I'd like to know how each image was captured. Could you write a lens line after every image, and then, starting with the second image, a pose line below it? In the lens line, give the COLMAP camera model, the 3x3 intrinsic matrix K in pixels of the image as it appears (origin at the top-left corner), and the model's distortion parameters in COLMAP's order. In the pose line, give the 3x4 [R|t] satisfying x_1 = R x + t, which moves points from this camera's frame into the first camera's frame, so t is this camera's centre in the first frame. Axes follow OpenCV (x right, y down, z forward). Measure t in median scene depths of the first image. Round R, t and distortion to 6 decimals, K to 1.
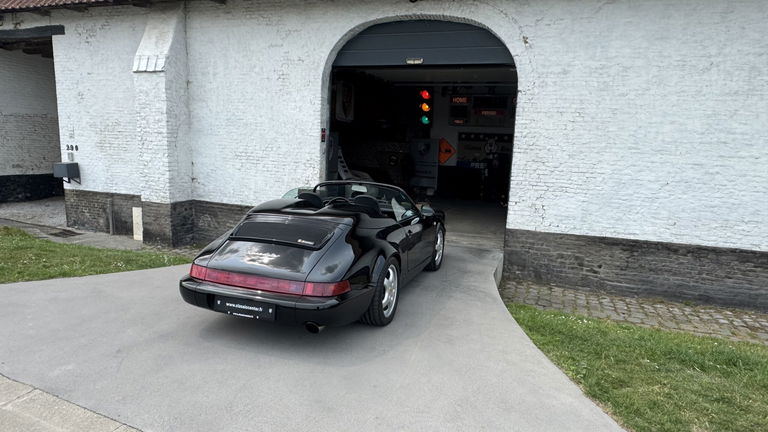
lens RADIAL K [[496.7, 0, 378.9], [0, 496.7, 213.2], [0, 0, 1]] dist [-0.014307, 0.003896]
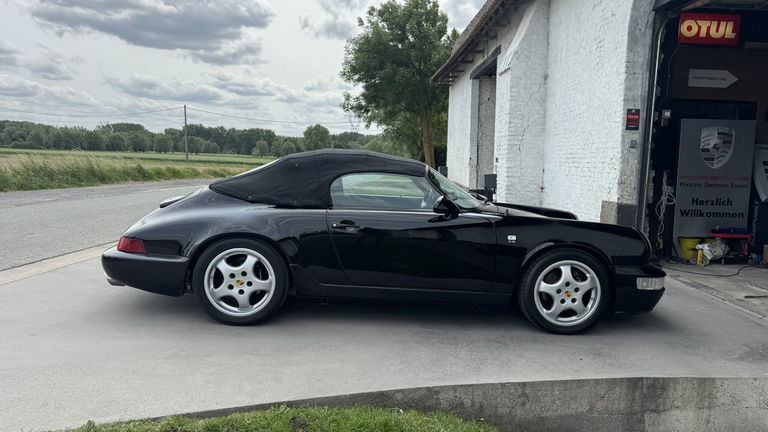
lens RADIAL K [[542.8, 0, 382.4], [0, 542.8, 216.6], [0, 0, 1]] dist [0.044831, -0.063935]
pose [[0.364607, 0.063527, -0.928992, 0.522244], [-0.140912, 0.989945, 0.012390, 0.008162], [0.920438, 0.126389, 0.369892, 0.525692]]
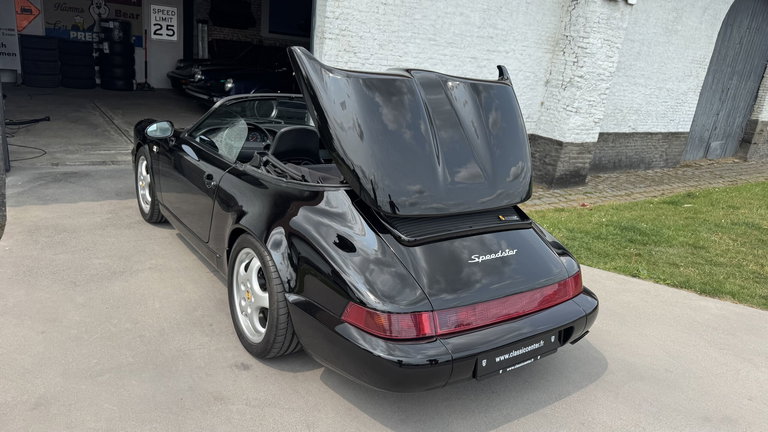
lens RADIAL K [[542.8, 0, 386.3], [0, 542.8, 217.1], [0, 0, 1]] dist [0.044831, -0.063935]
pose [[0.587731, -0.226421, 0.776728, -0.413912], [0.034958, 0.966252, 0.255216, -0.066161], [-0.808301, -0.122846, 0.575811, 0.389701]]
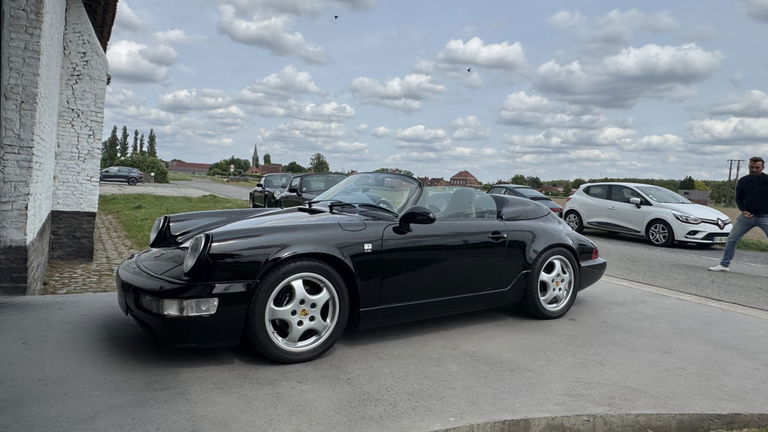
lens RADIAL K [[496.7, 0, 379.6], [0, 496.7, 213.6], [0, 0, 1]] dist [-0.014307, 0.003896]
pose [[-0.778455, -0.117861, 0.616536, -0.374049], [-0.001290, 0.982512, 0.186194, -0.106043], [-0.627699, 0.144148, -0.764994, 1.211460]]
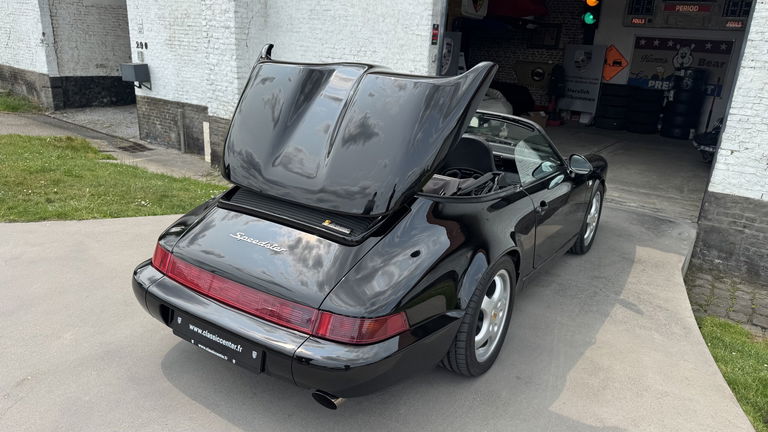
lens RADIAL K [[542.8, 0, 381.1], [0, 542.8, 214.4], [0, 0, 1]] dist [0.044831, -0.063935]
pose [[0.968810, 0.092509, -0.229891, 0.018043], [-0.056842, 0.985930, 0.157199, -0.026669], [0.241198, -0.139228, 0.960437, 0.239306]]
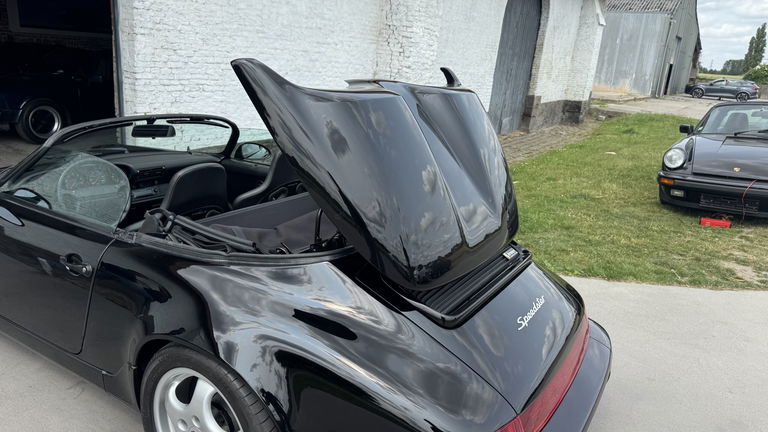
lens RADIAL K [[542.8, 0, 380.8], [0, 542.8, 217.2], [0, 0, 1]] dist [0.044831, -0.063935]
pose [[0.236374, -0.303972, 0.922891, -0.370944], [0.073351, 0.952679, 0.294996, -0.083637], [-0.968889, -0.002035, 0.247485, 0.530190]]
